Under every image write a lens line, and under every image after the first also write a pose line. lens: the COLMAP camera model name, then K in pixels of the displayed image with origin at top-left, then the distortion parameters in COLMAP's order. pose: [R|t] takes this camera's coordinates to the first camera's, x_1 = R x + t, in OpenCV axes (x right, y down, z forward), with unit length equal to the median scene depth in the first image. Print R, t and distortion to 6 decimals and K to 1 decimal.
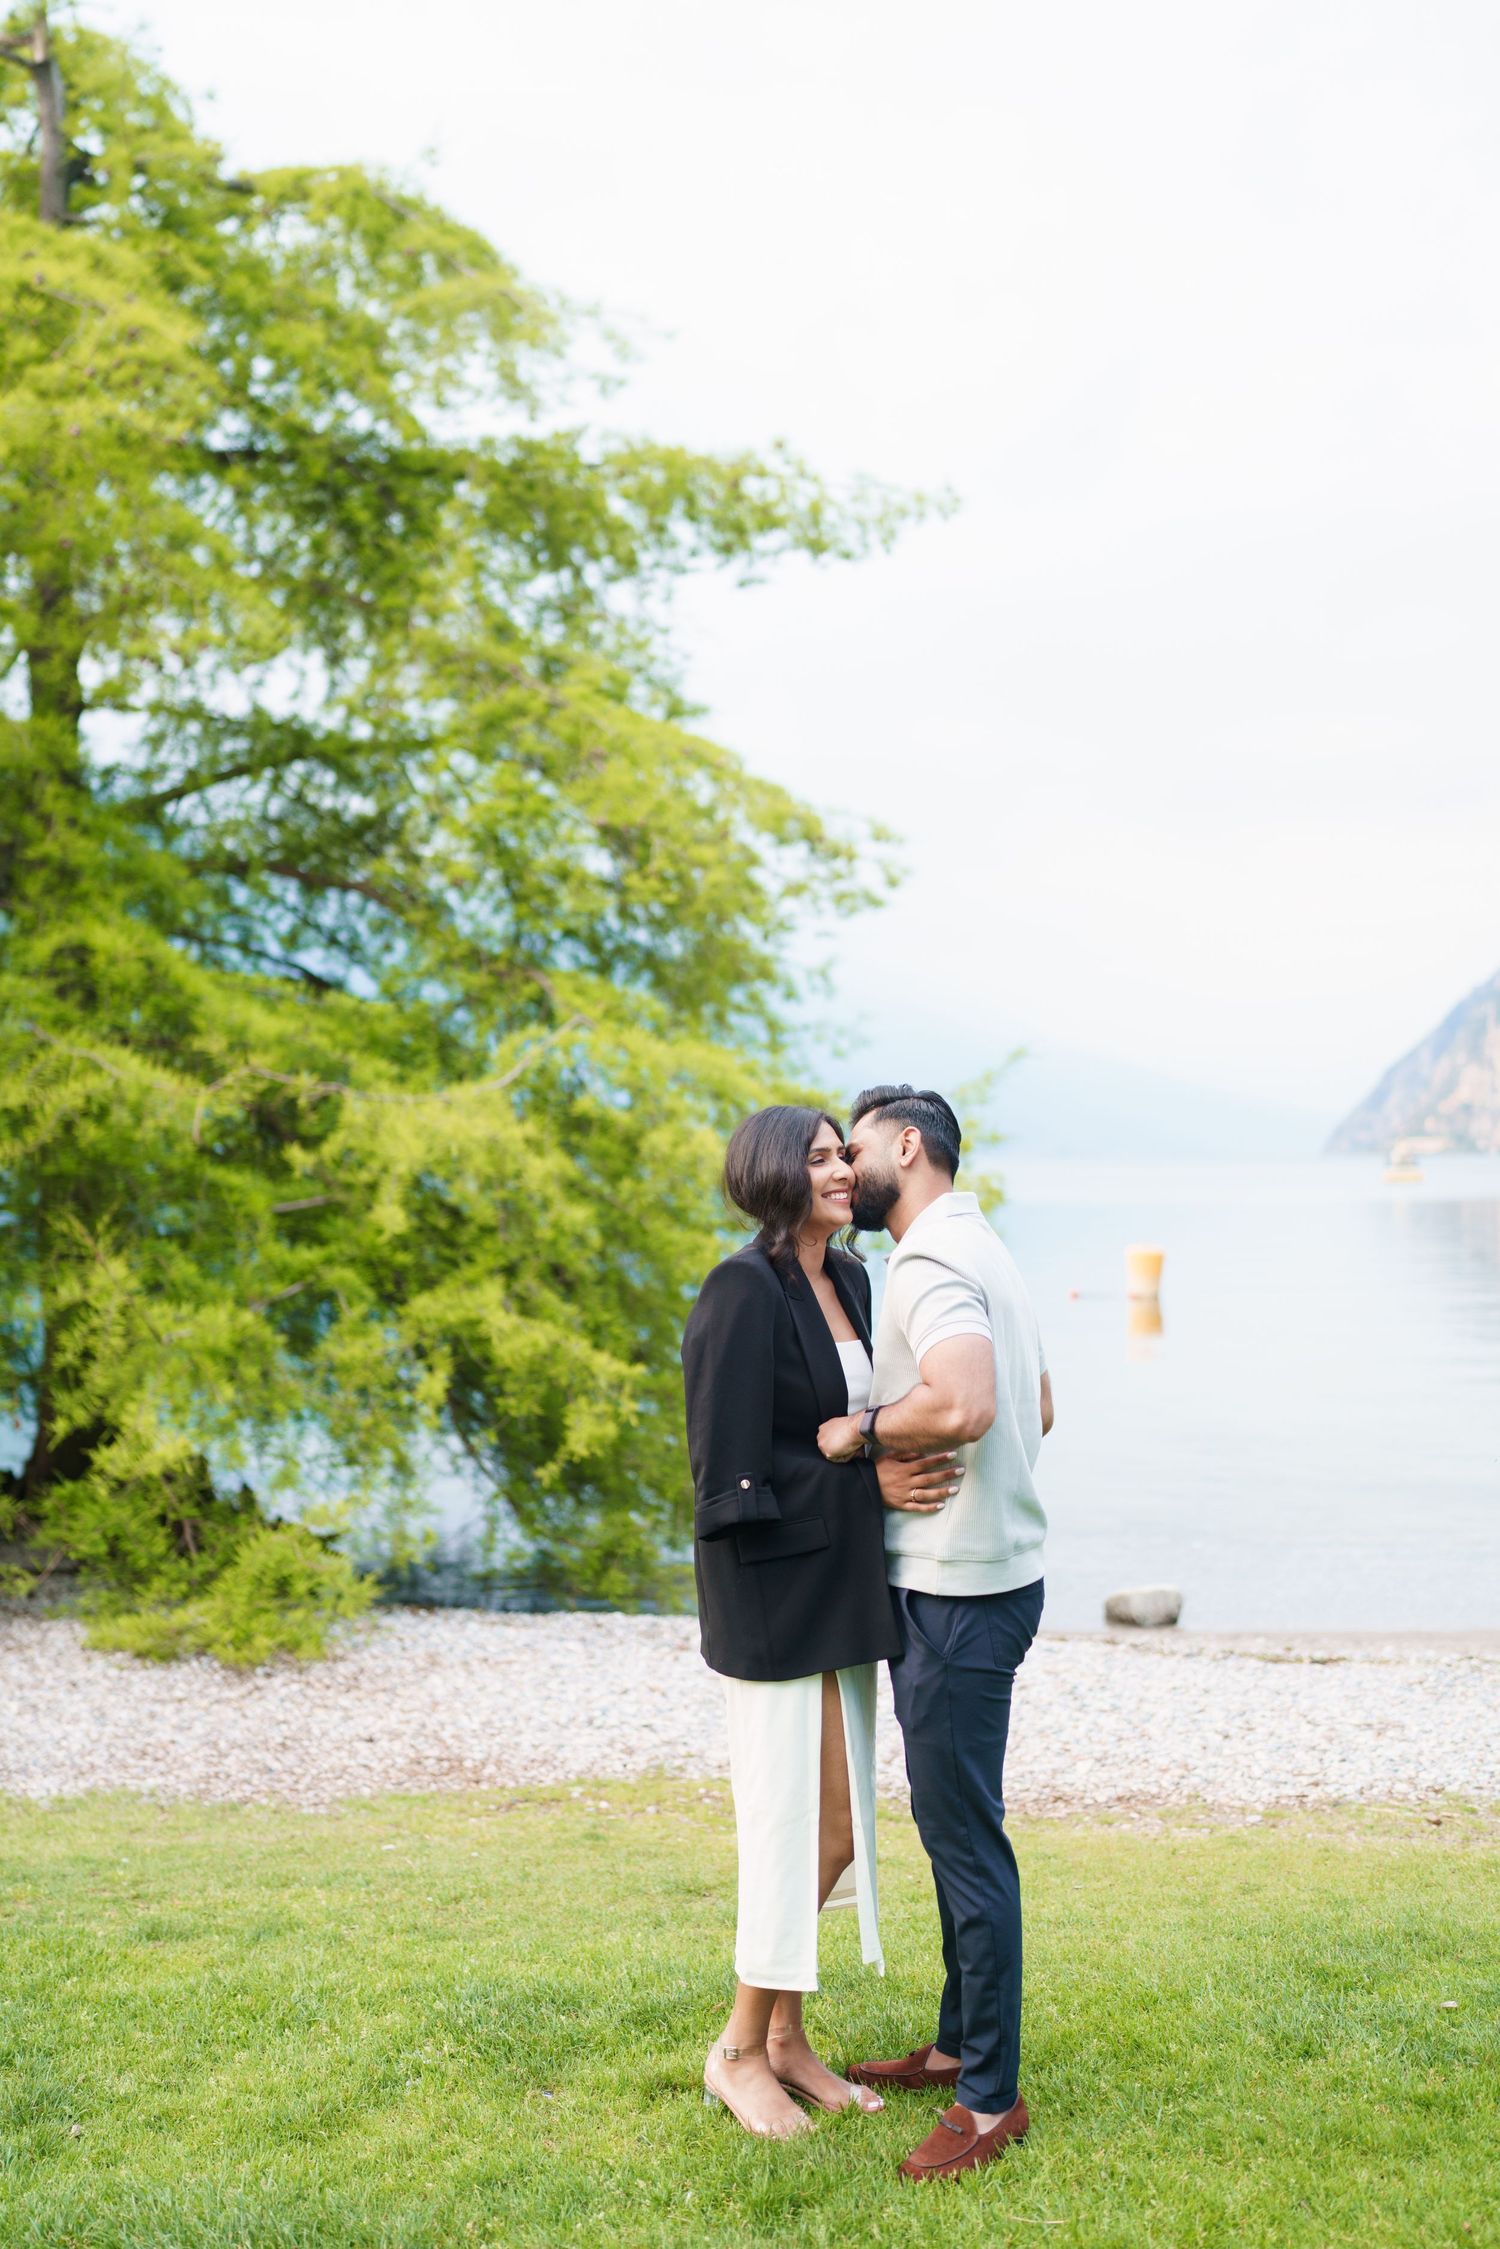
lens RADIAL K [[2152.6, 0, 725.0], [0, 2152.6, 1098.8], [0, 0, 1]] dist [-0.047707, 0.147070]
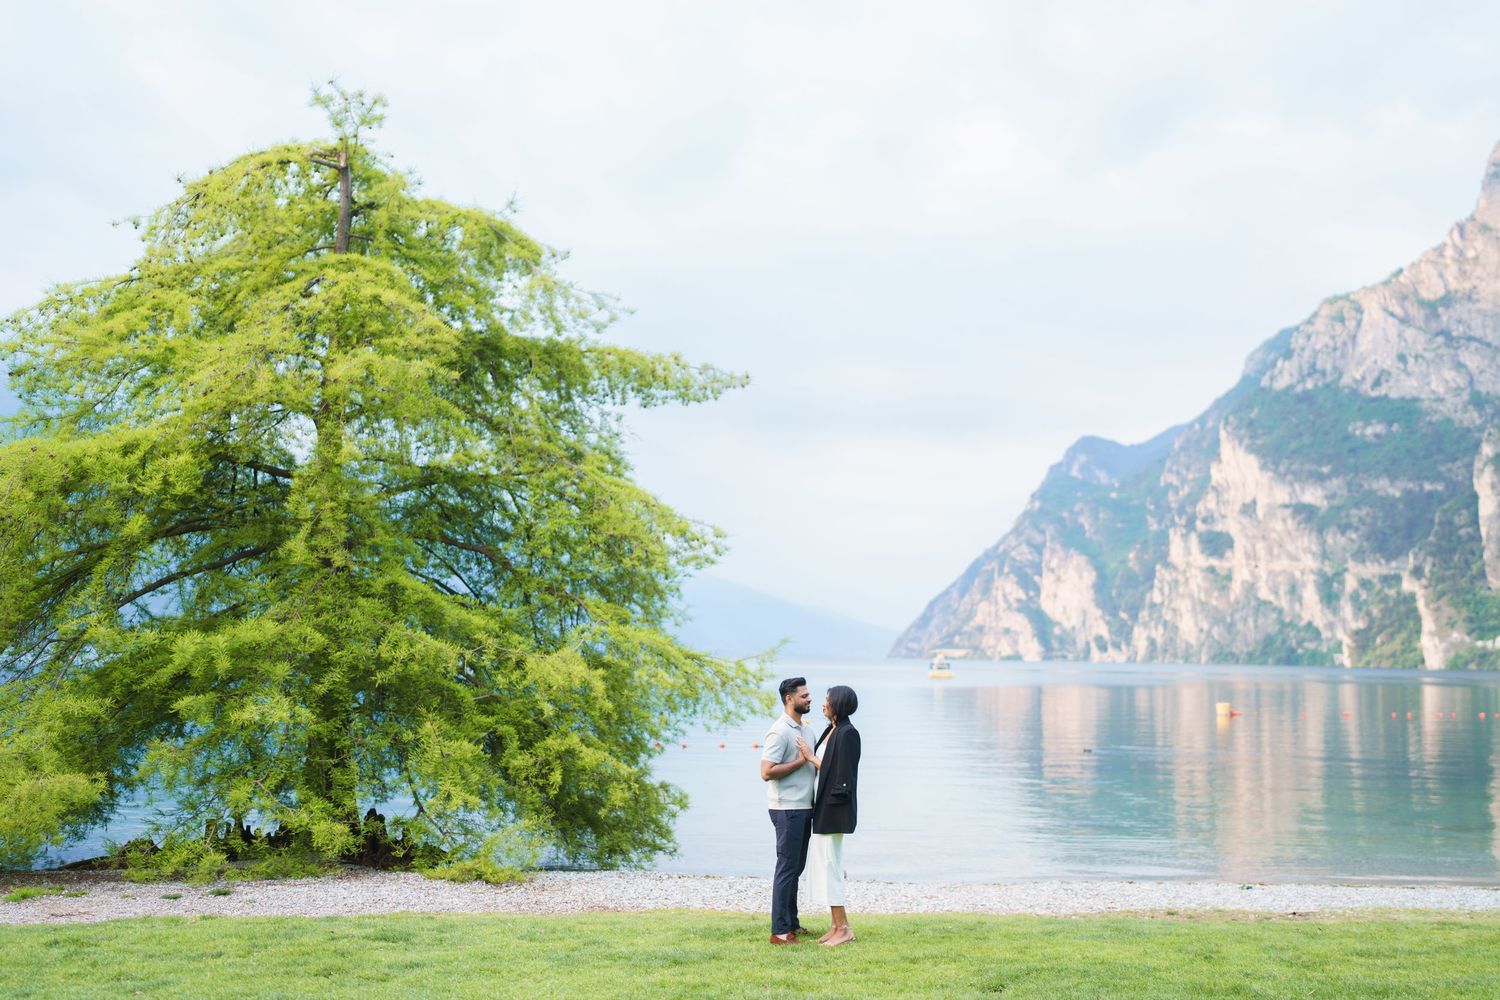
lens RADIAL K [[1435.7, 0, 719.1], [0, 1435.7, 502.7], [0, 0, 1]] dist [-0.047707, 0.147070]
pose [[0.987949, 0.036533, 0.150405, -0.149105], [-0.024724, 0.996516, -0.079647, -0.035405], [-0.152791, 0.074968, 0.985411, -0.468731]]
